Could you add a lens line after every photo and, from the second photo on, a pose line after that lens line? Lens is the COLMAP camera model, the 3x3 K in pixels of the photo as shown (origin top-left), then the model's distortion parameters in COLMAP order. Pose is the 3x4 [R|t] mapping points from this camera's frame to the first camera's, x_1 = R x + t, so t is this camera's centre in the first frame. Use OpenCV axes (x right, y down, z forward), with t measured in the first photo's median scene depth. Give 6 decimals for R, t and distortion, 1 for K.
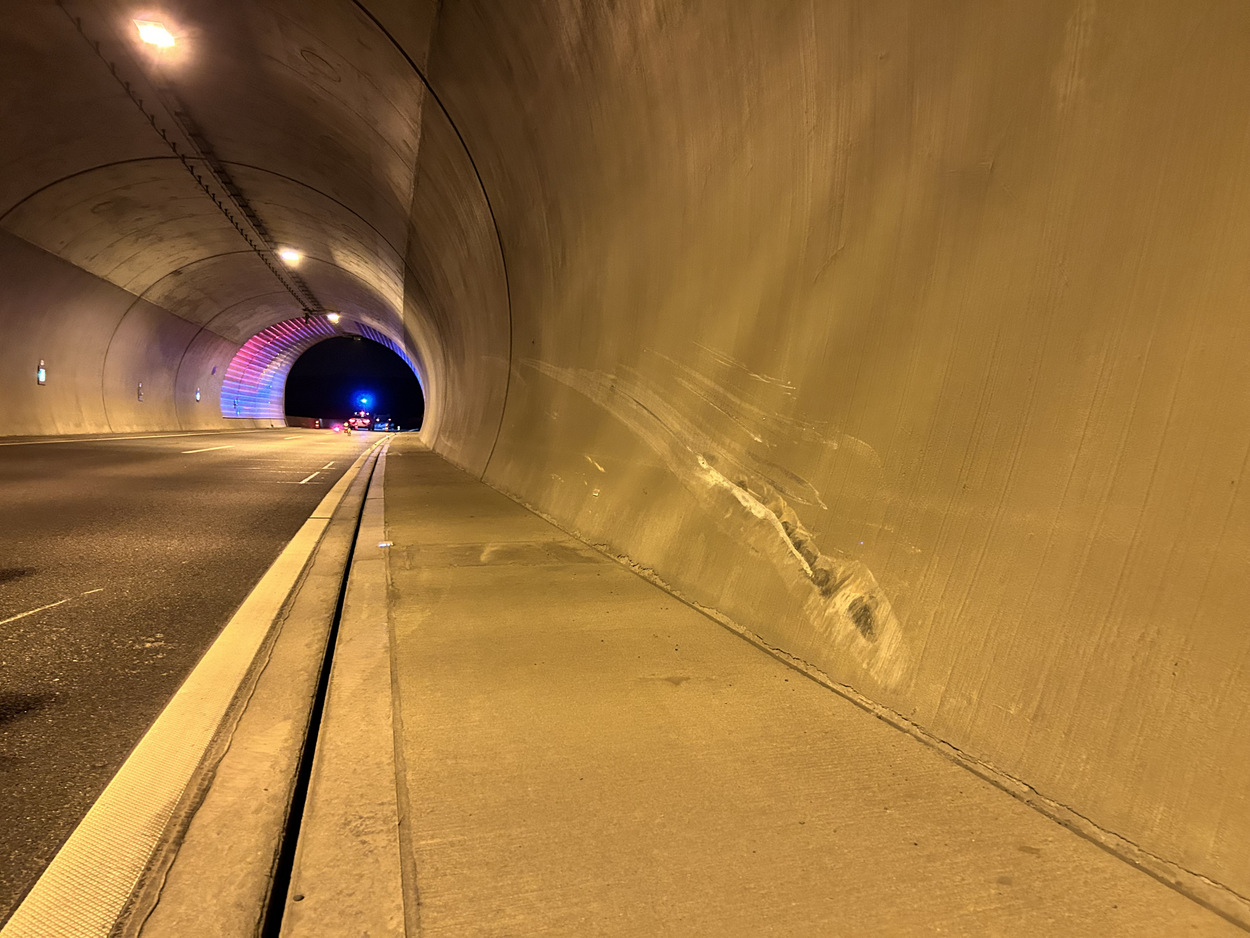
lens RADIAL K [[956.2, 0, 627.2], [0, 956.2, 476.1], [0, 0, 1]] dist [0.053711, -0.064475]
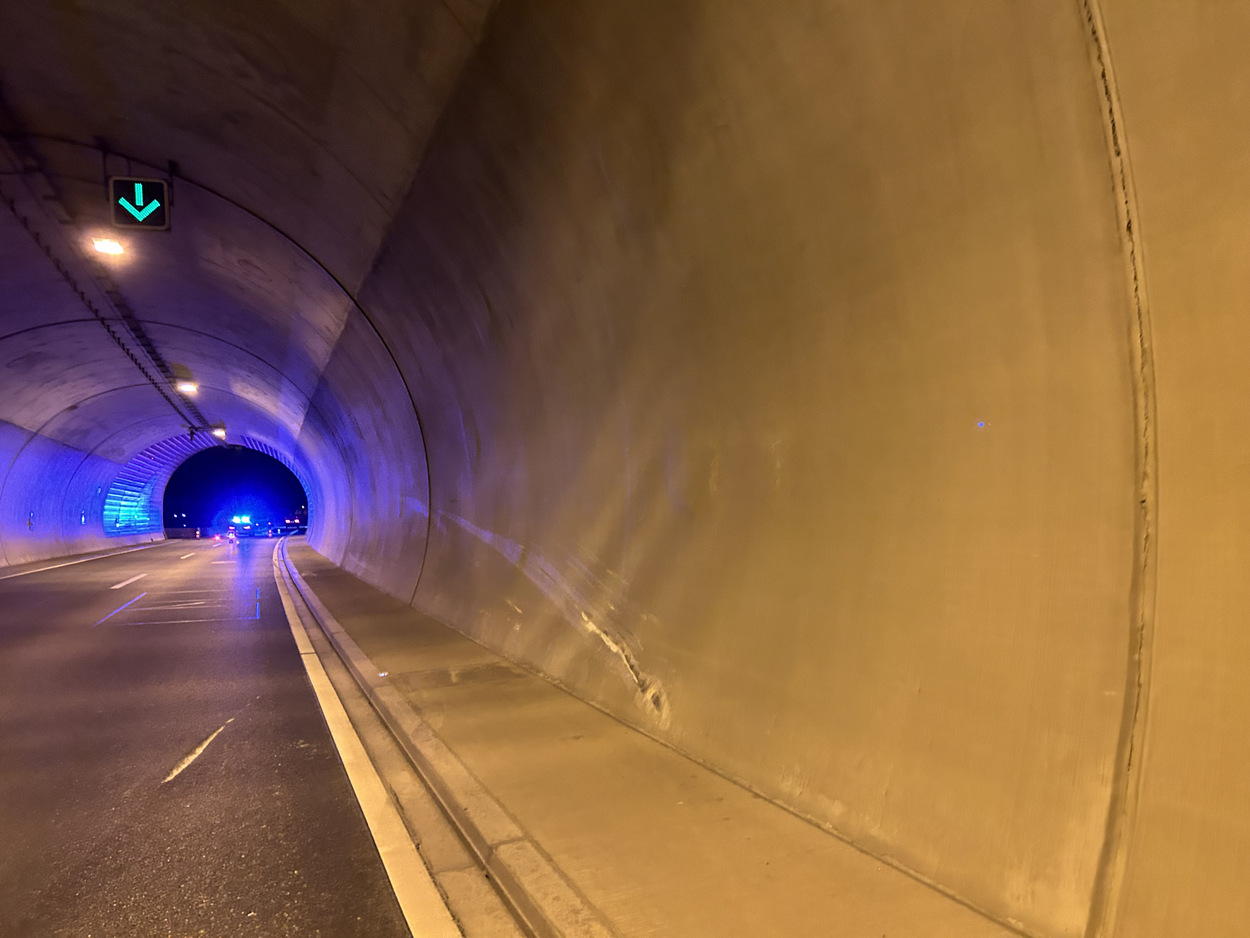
lens RADIAL K [[956.2, 0, 621.2], [0, 956.2, 464.5], [0, 0, 1]] dist [0.053711, -0.064475]
pose [[0.991453, -0.056021, 0.117826, -0.038123], [0.066929, 0.993622, -0.090756, -0.105061], [-0.111990, 0.097867, 0.988878, -0.647518]]
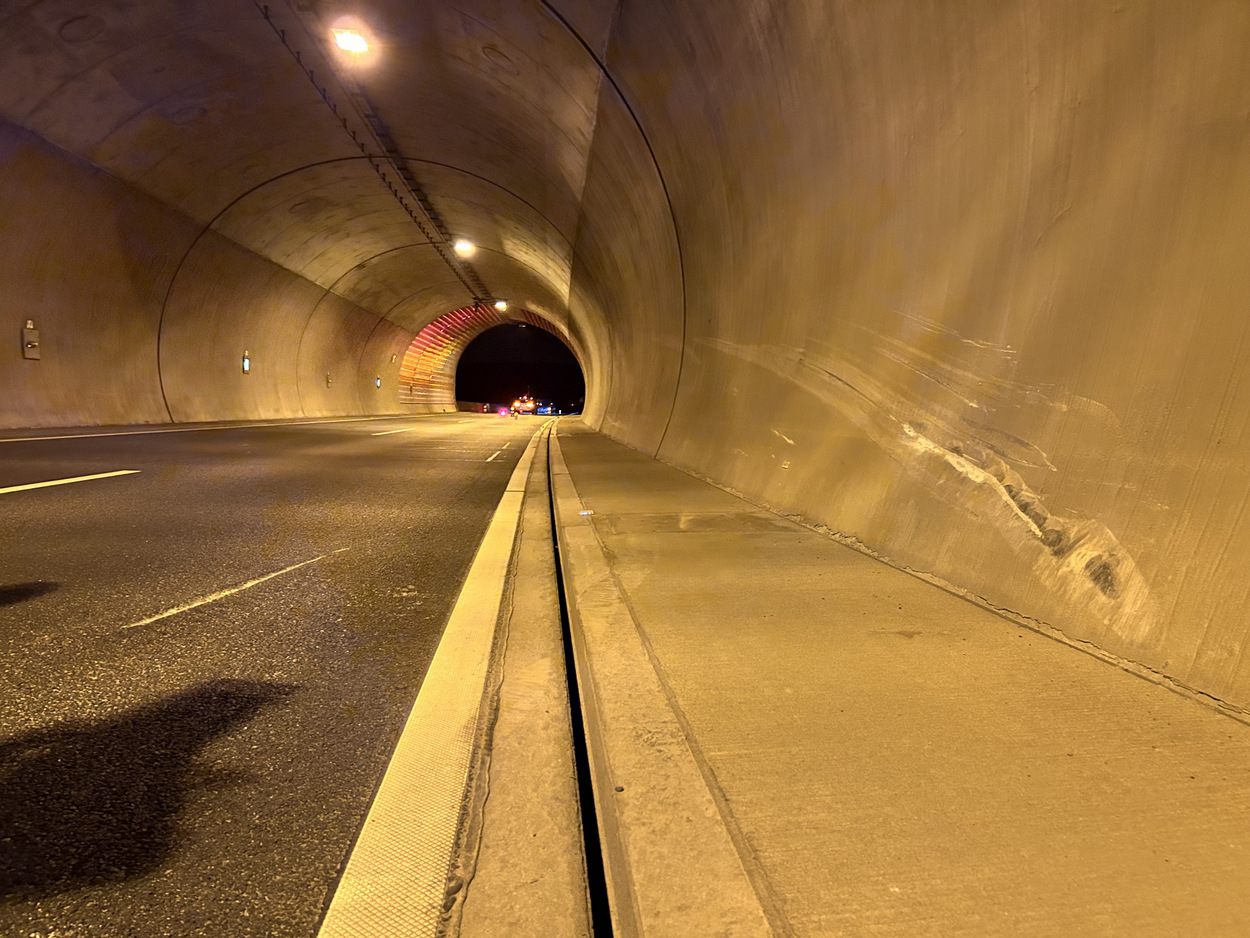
lens RADIAL K [[956.2, 0, 636.0], [0, 956.2, 473.9], [0, 0, 1]] dist [0.053711, -0.064475]
pose [[0.988332, 0.000580, -0.152315, -0.040453], [0.001839, 0.999874, 0.015739, 0.012116], [0.152305, -0.015836, 0.988207, -0.033003]]
